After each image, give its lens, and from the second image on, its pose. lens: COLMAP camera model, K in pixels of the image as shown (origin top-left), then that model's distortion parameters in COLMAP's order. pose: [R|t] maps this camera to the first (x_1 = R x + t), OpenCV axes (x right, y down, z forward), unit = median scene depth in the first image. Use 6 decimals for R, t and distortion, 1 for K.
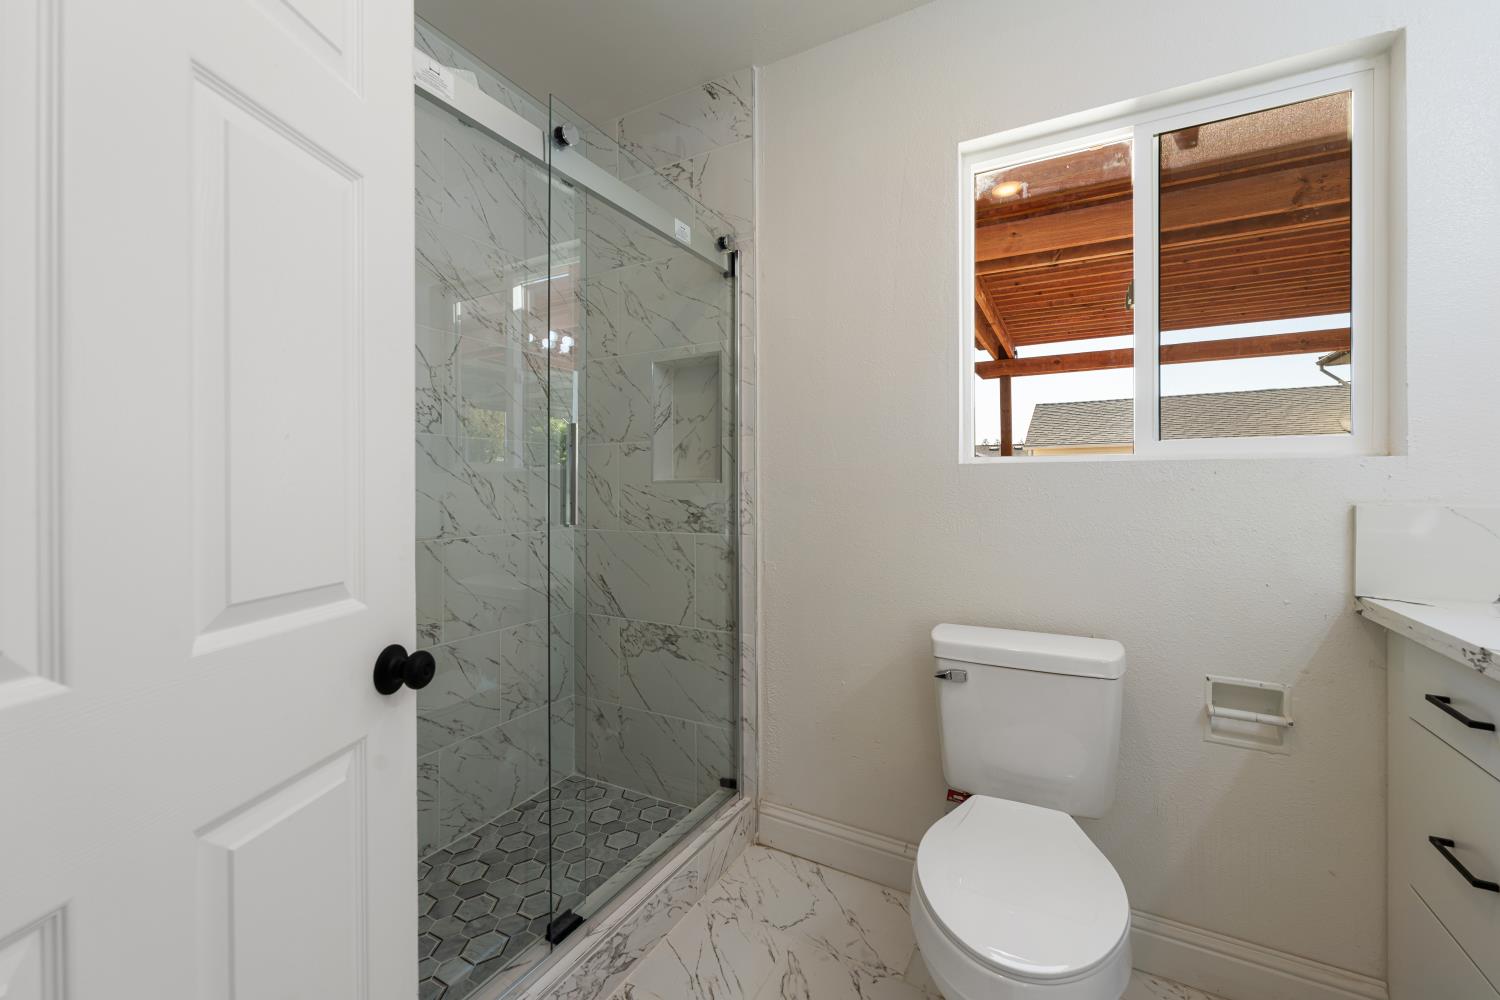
lens RADIAL K [[609.7, 0, 743.6], [0, 609.7, 488.8], [0, 0, 1]] dist [-0.000031, -0.001018]
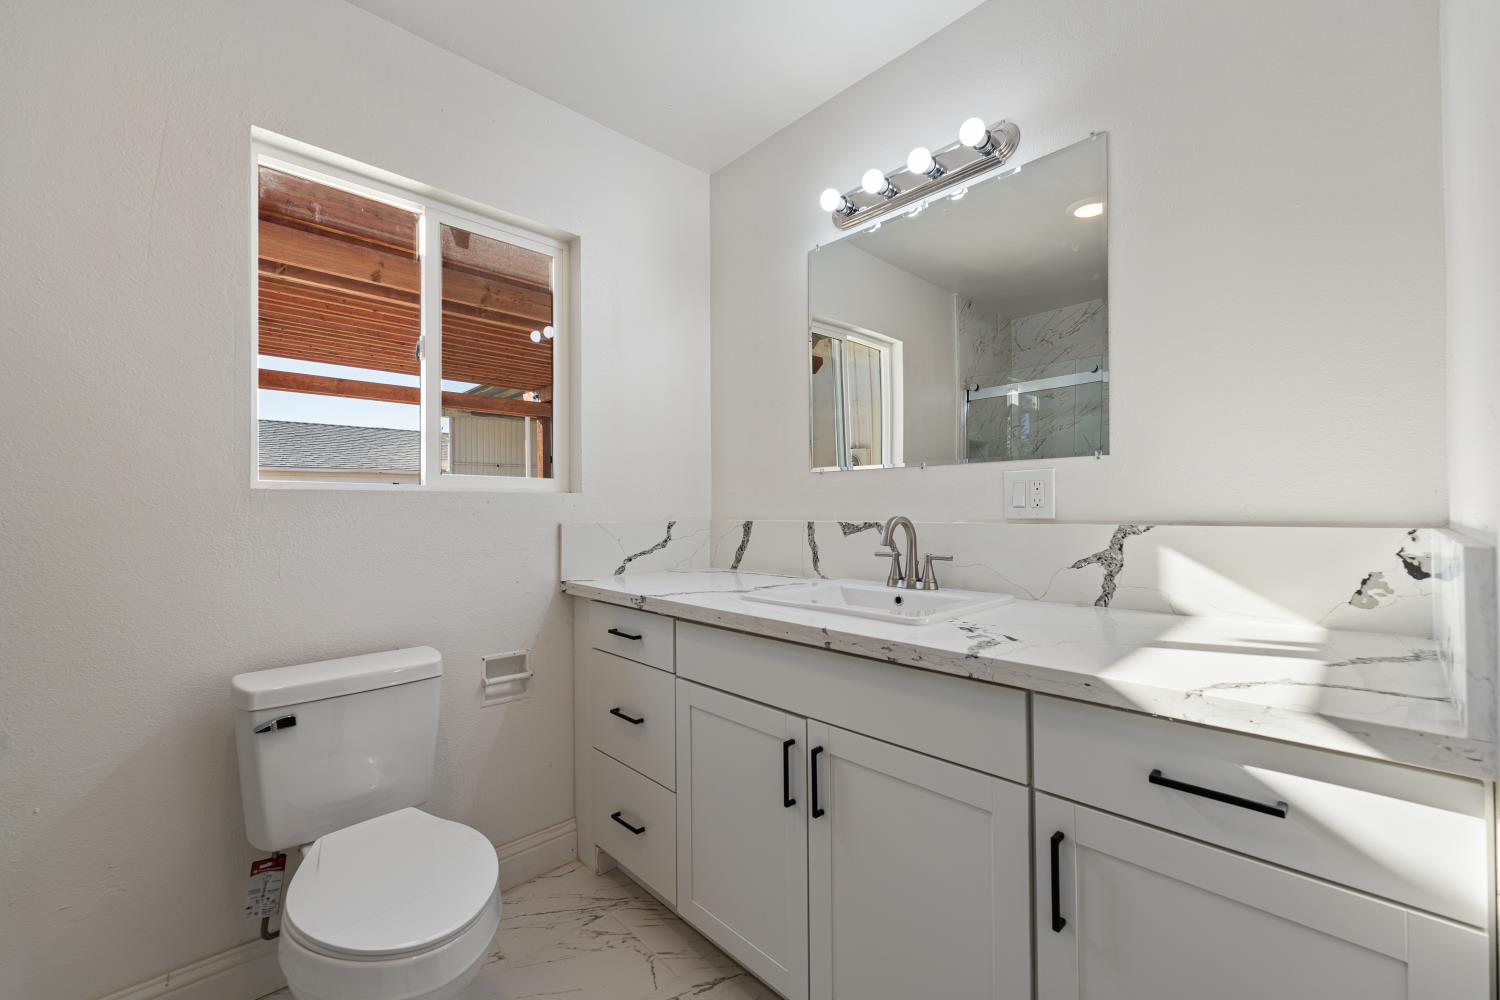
lens RADIAL K [[609.7, 0, 741.4], [0, 609.7, 505.1], [0, 0, 1]] dist [-0.000031, -0.001018]
pose [[0.291363, 0.004881, 0.956600, -0.332656], [0.010212, 0.999914, -0.008213, -0.002996], [-0.956558, 0.012162, 0.291288, 0.084879]]
